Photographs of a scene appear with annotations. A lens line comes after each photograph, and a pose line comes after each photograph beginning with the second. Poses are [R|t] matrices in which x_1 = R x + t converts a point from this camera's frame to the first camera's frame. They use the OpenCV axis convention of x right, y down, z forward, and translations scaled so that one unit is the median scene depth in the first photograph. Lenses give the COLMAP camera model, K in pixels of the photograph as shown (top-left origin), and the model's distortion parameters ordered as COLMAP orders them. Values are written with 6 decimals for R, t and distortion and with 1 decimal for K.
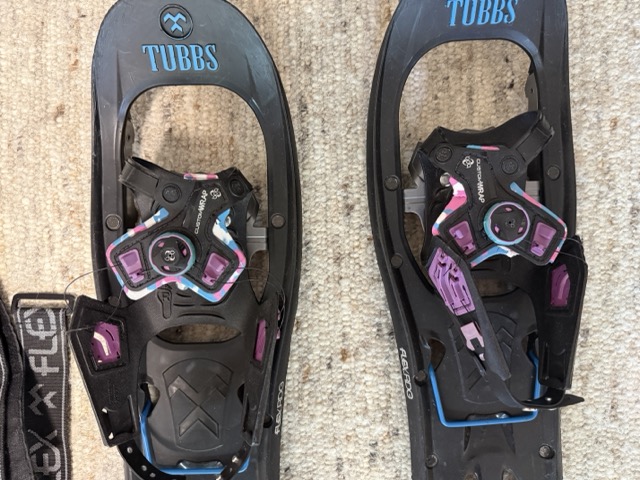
lens RADIAL K [[355.6, 0, 315.4], [0, 355.6, 233.9], [0, 0, 1]] dist [-0.001285, -0.009738]
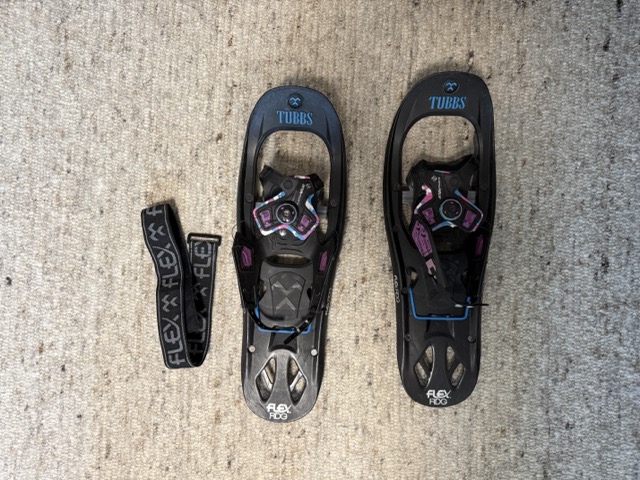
lens RADIAL K [[355.6, 0, 321.9], [0, 355.6, 234.3], [0, 0, 1]] dist [-0.001285, -0.009738]
pose [[0.997398, 0.069152, -0.020370, -0.118426], [-0.069475, 0.997462, -0.015601, 0.157704], [0.019240, 0.016976, 0.999671, -0.857178]]
